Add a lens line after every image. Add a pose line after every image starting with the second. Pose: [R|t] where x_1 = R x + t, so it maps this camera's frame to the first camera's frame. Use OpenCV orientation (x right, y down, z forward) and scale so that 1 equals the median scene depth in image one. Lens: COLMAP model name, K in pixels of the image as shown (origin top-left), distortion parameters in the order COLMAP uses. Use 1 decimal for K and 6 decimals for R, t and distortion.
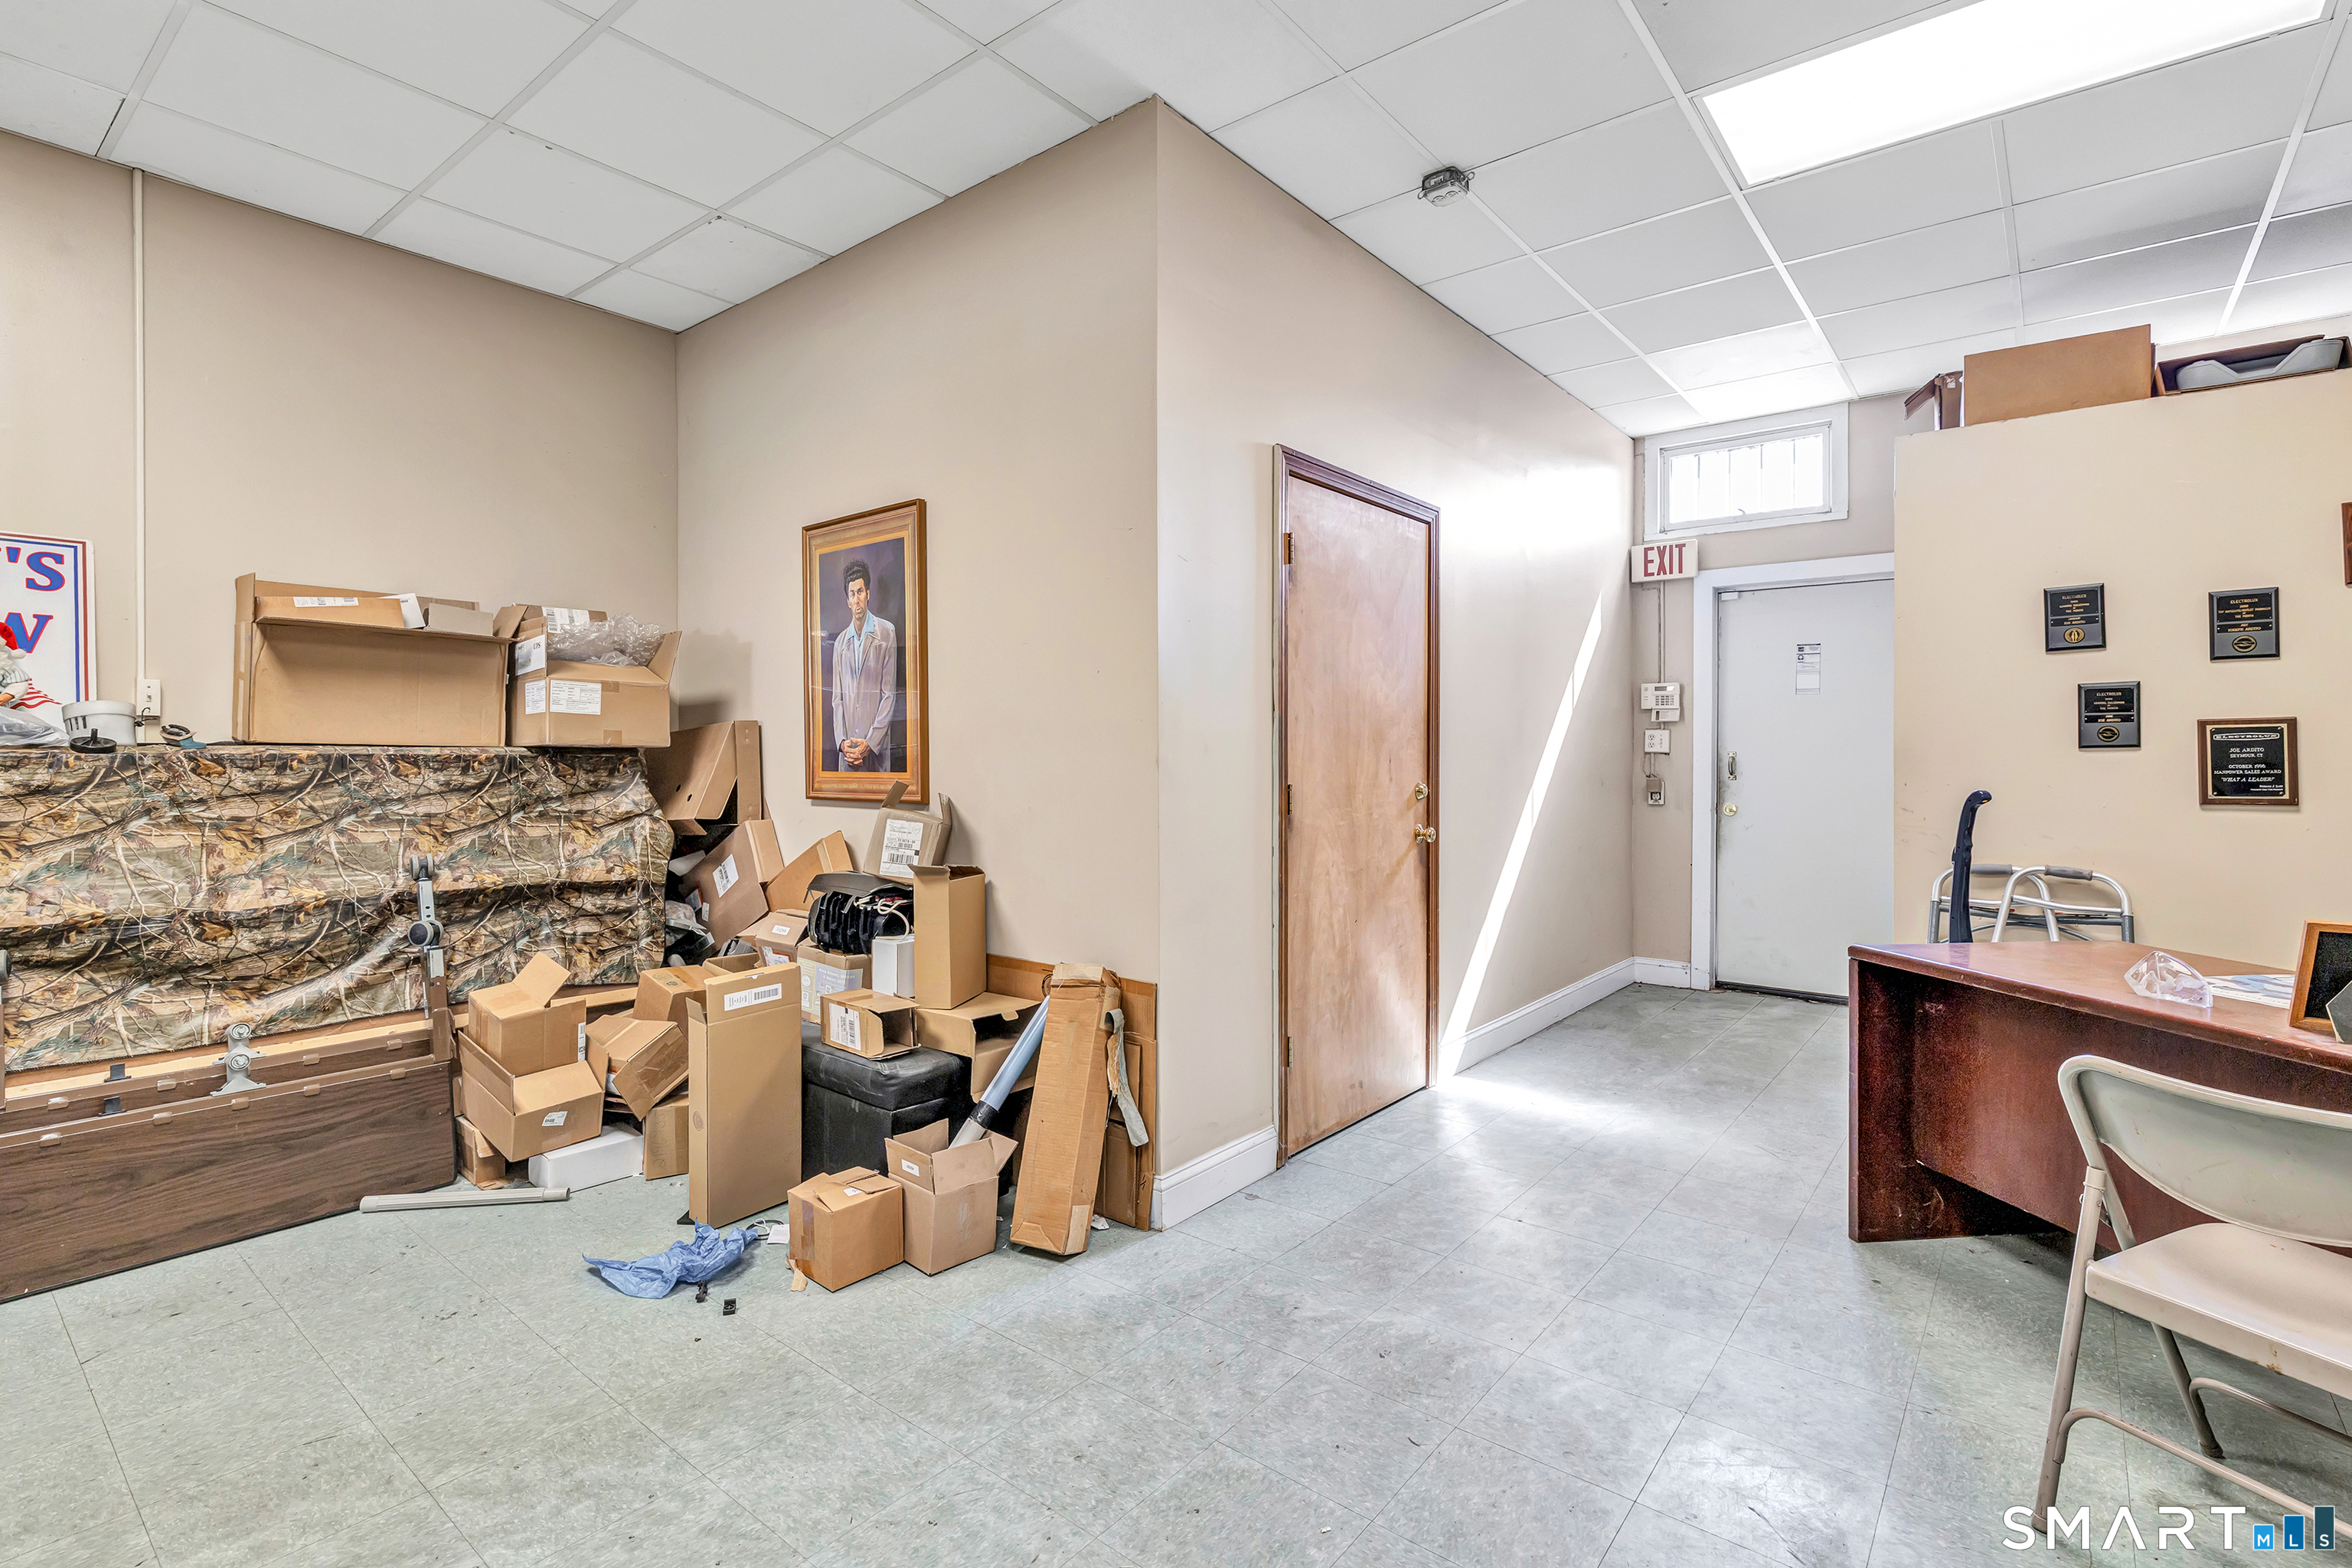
lens RADIAL K [[1106.7, 0, 1168.0], [0, 1106.7, 755.7], [0, 0, 1]] dist [-0.011832, 0.000788]
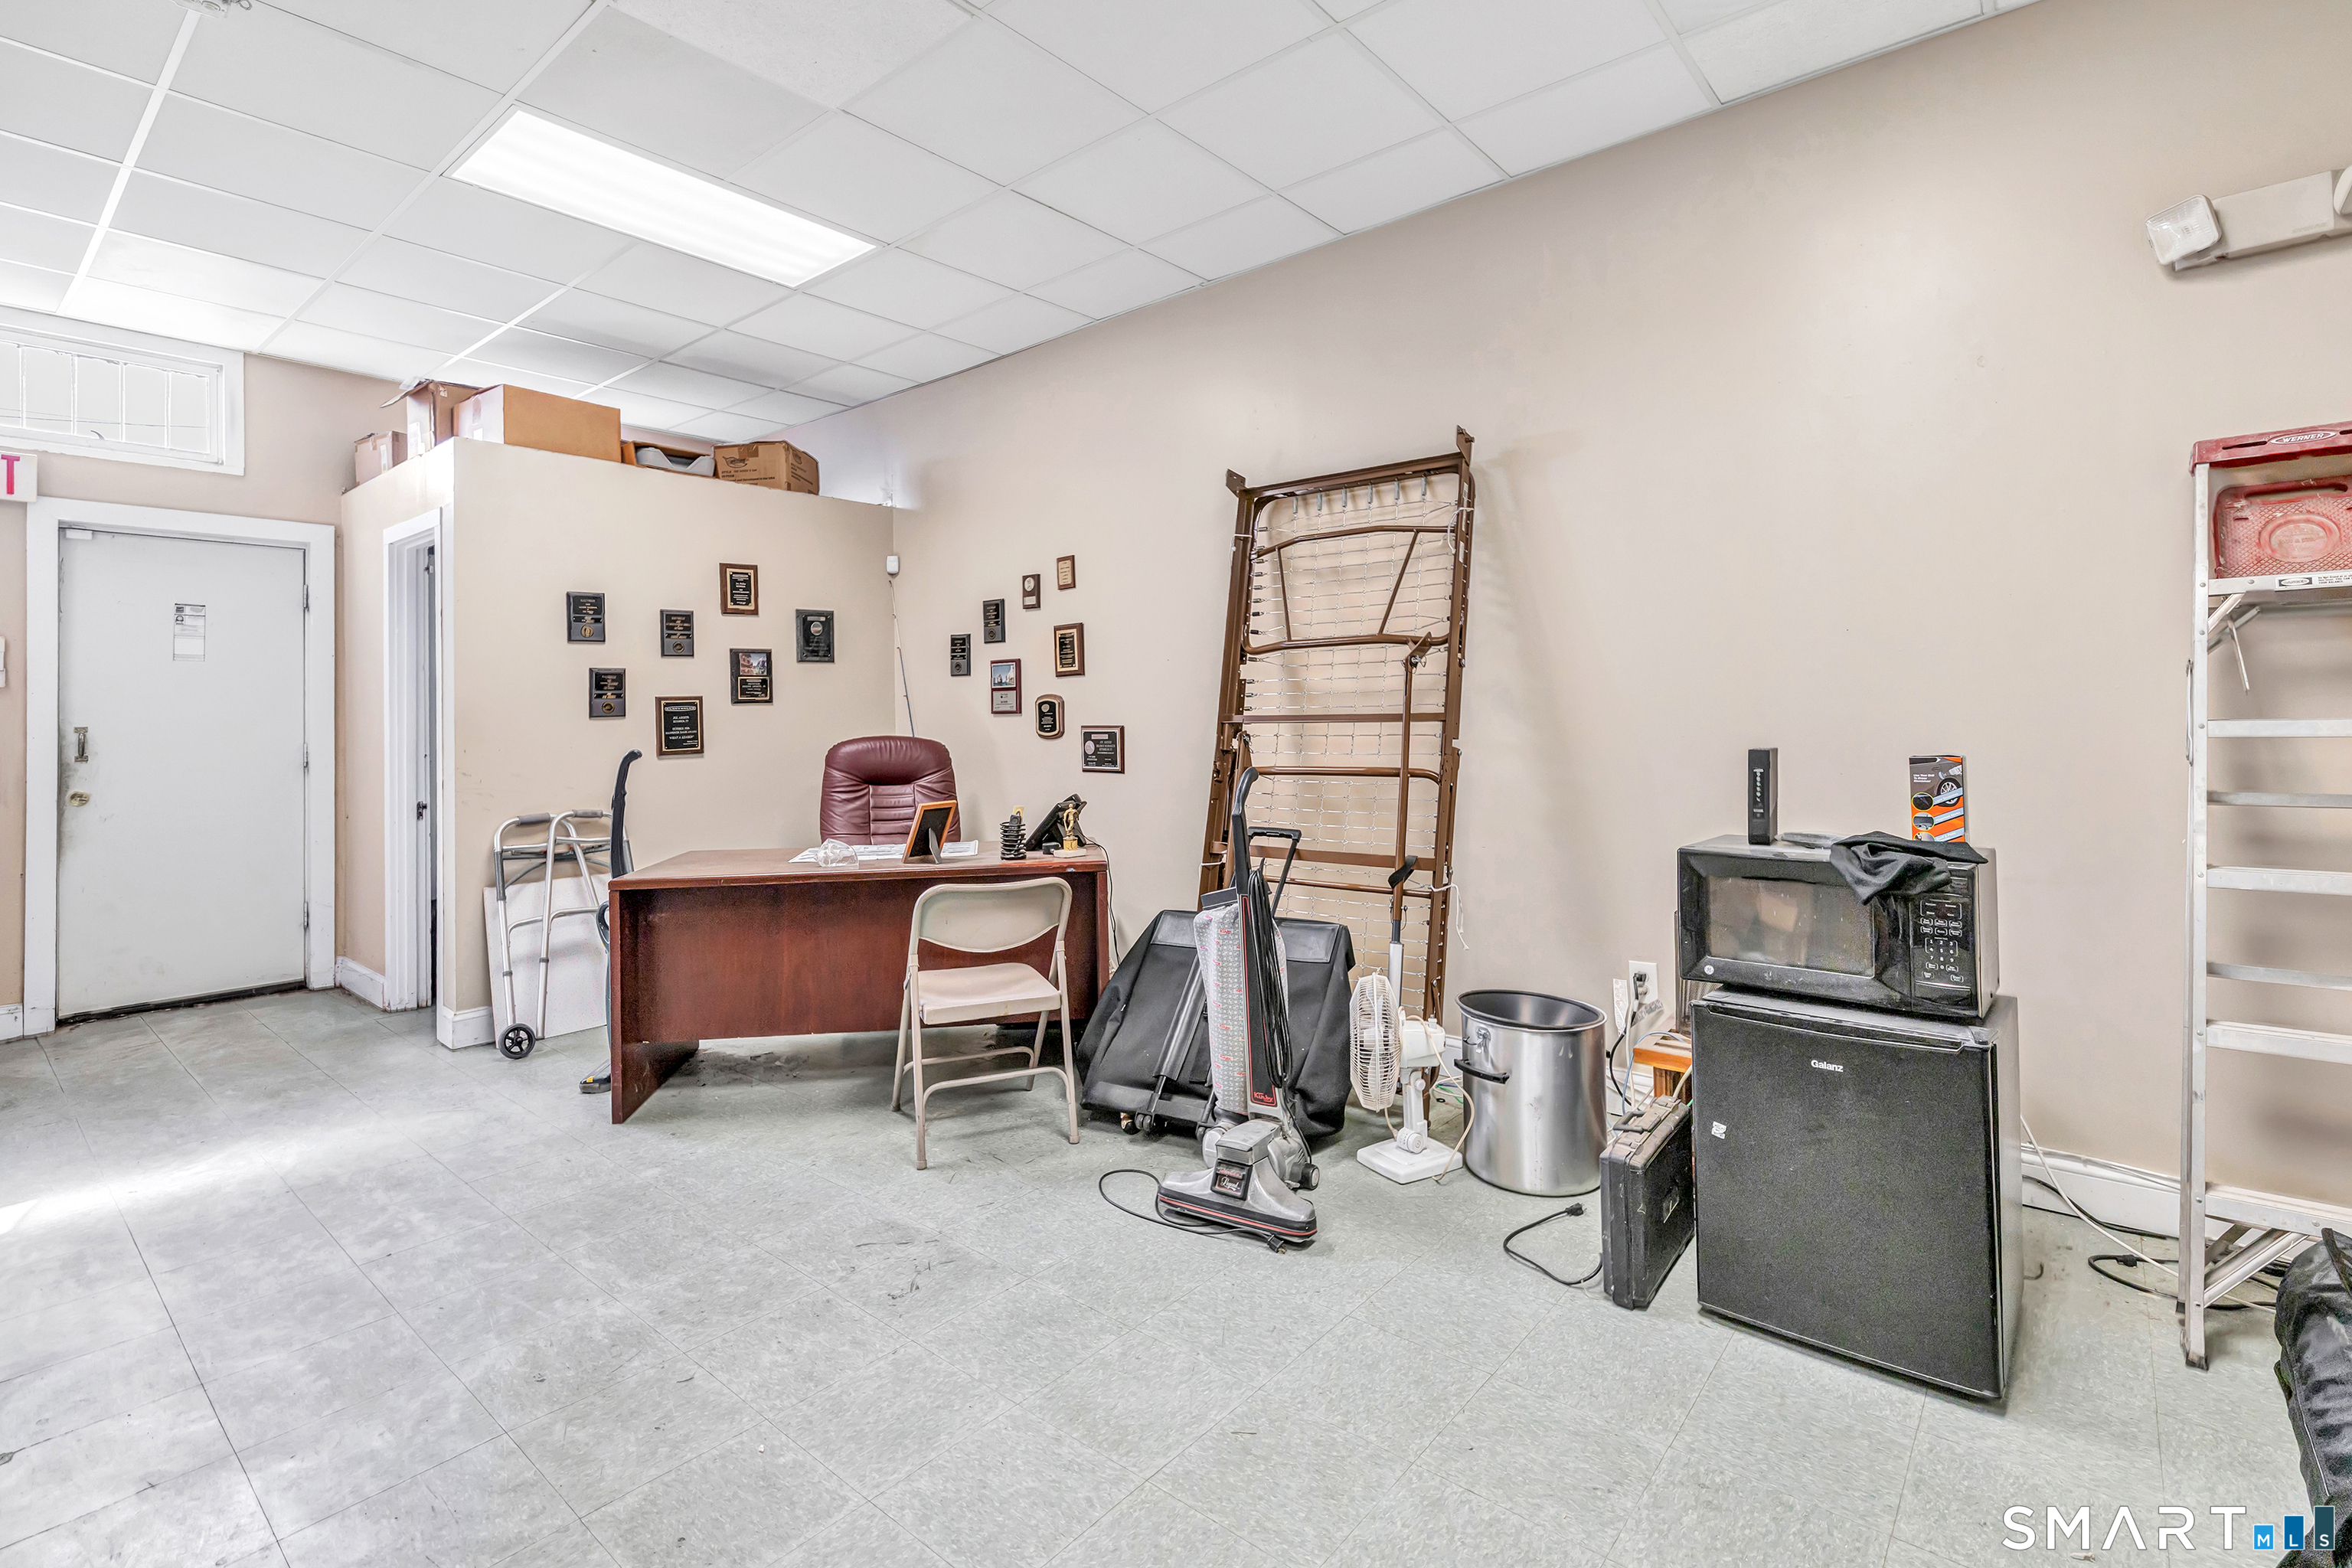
lens RADIAL K [[1136.3, 0, 1183.7], [0, 1136.3, 701.6], [0, 0, 1]] dist [0.002747, 0.000387]
pose [[-0.033532, 0.009074, 0.999396, -0.585706], [0.017787, 0.999806, -0.008481, -0.001867], [-0.999279, 0.017492, -0.033687, 0.368484]]
